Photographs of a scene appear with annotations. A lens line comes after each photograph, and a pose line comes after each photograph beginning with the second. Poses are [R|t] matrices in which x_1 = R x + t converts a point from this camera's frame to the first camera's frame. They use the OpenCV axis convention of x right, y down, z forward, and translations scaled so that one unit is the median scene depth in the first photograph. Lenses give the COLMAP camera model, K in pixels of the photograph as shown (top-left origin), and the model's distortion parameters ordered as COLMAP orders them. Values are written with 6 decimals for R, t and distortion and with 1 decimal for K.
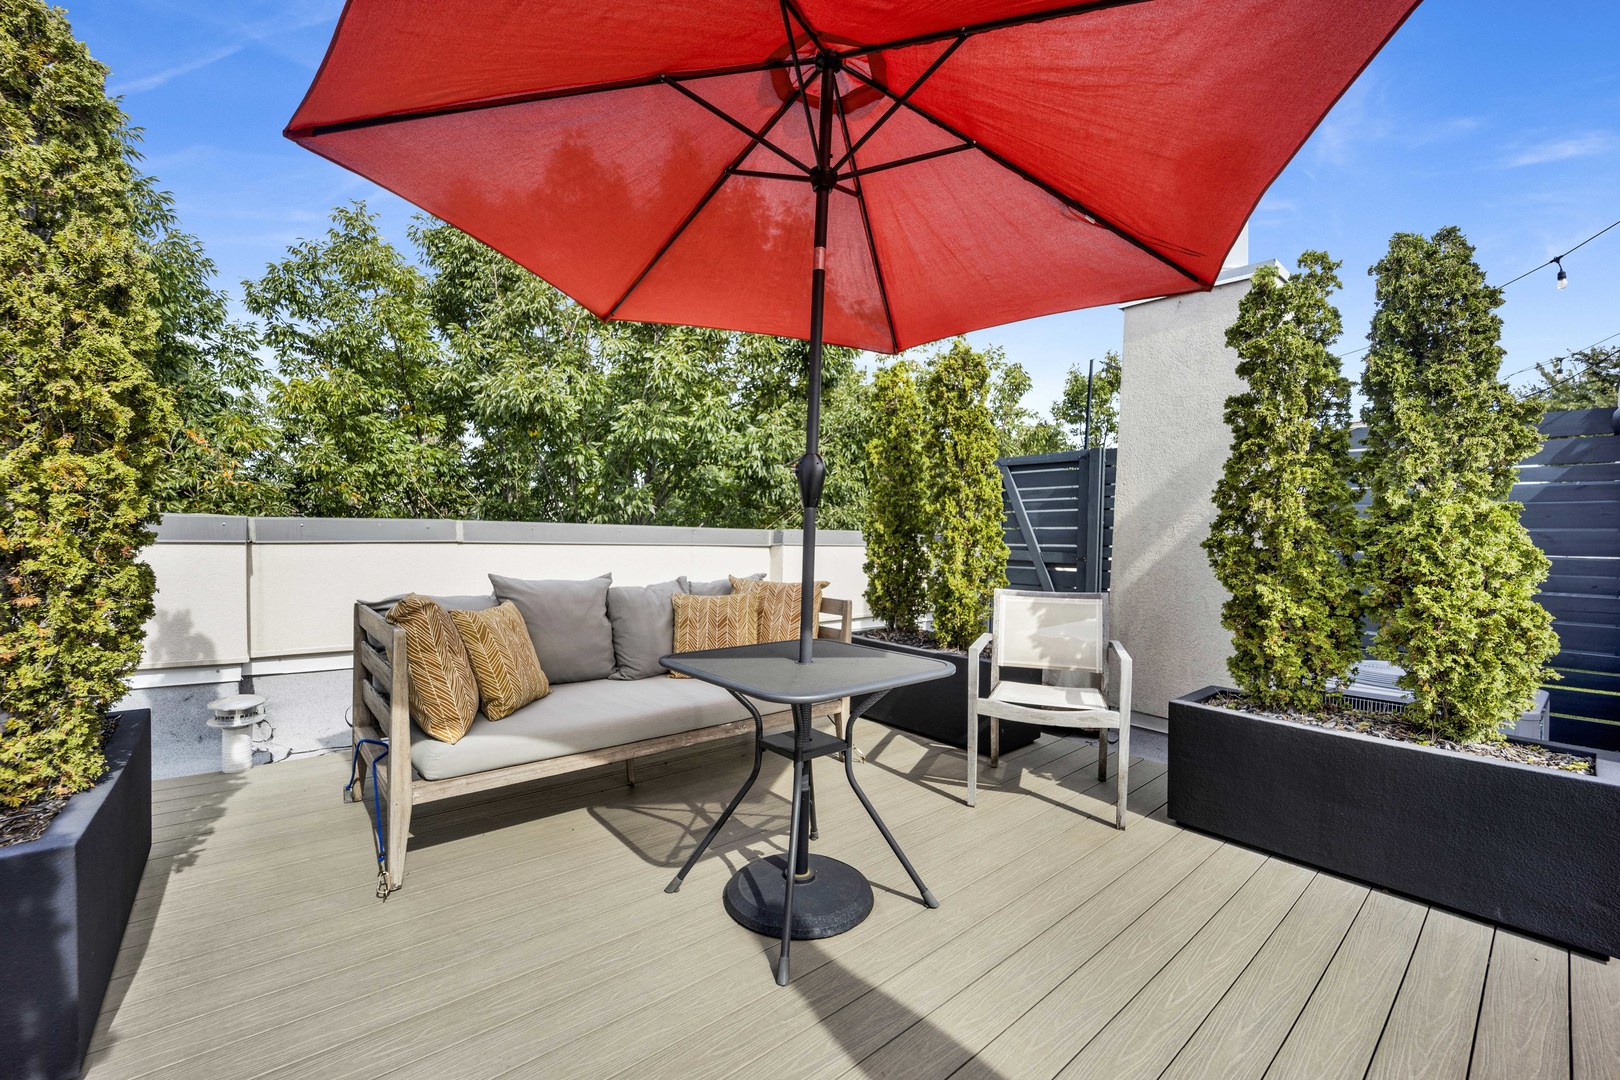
lens RADIAL K [[660.7, 0, 811.9], [0, 660.7, 529.8], [0, 0, 1]] dist [-0.001316, -0.000555]
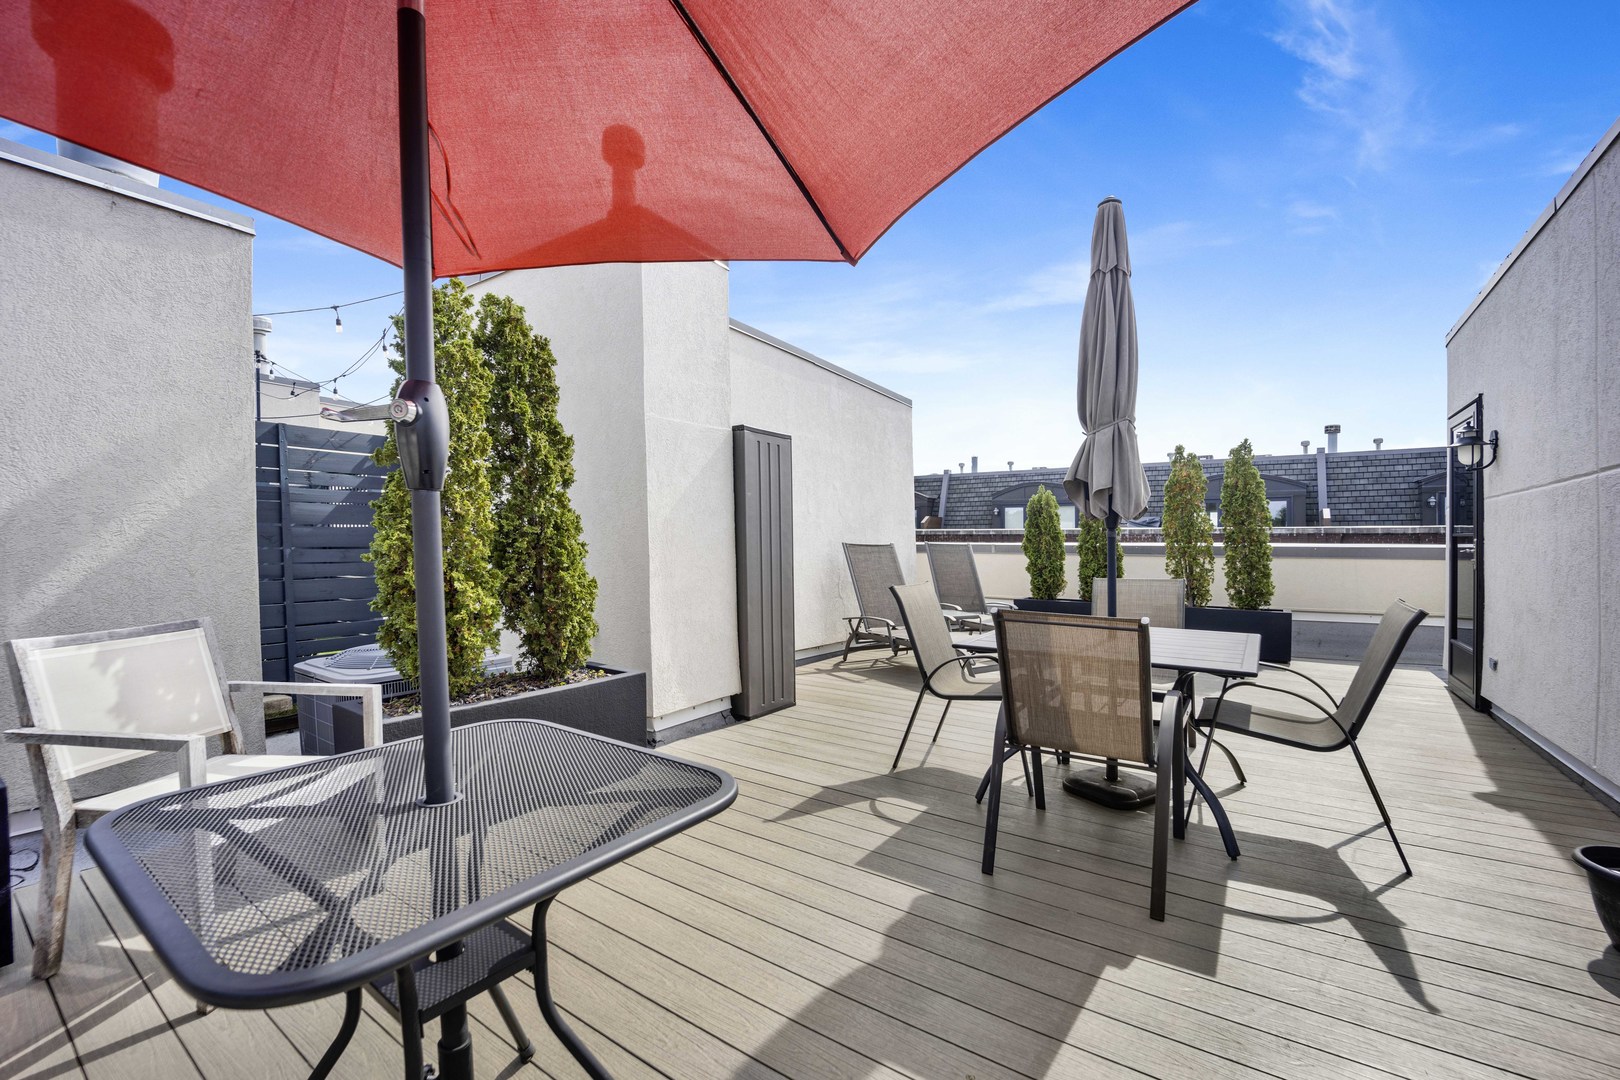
lens RADIAL K [[660.7, 0, 799.5], [0, 660.7, 539.0], [0, 0, 1]] dist [-0.001316, -0.000555]
pose [[-0.250201, -0.022224, 0.967939, -0.773099], [-0.014155, 0.999714, 0.019295, -0.020212], [-0.968090, -0.008874, -0.250444, 1.129131]]
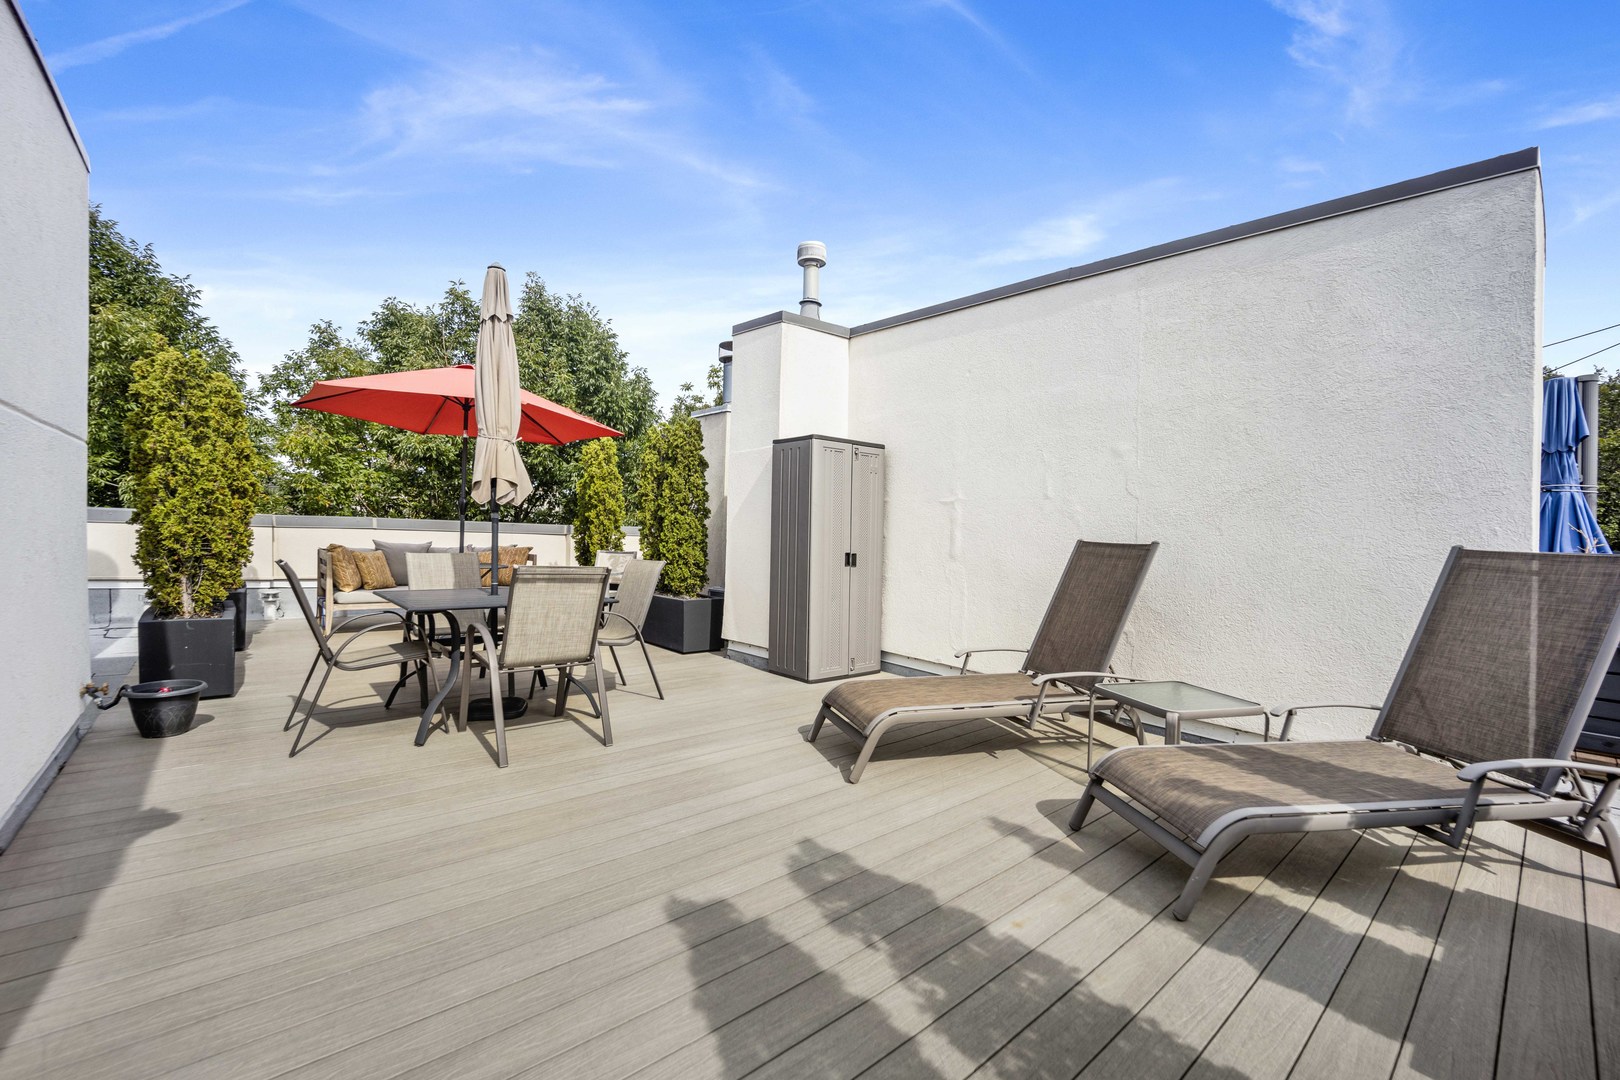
lens RADIAL K [[660.7, 0, 800.7], [0, 660.7, 548.2], [0, 0, 1]] dist [-0.001316, -0.000555]
pose [[0.999959, 0.008332, -0.003489, 0.517698], [-0.008241, 0.999645, 0.025346, 0.011323], [0.003699, -0.025316, 0.999673, -0.673738]]
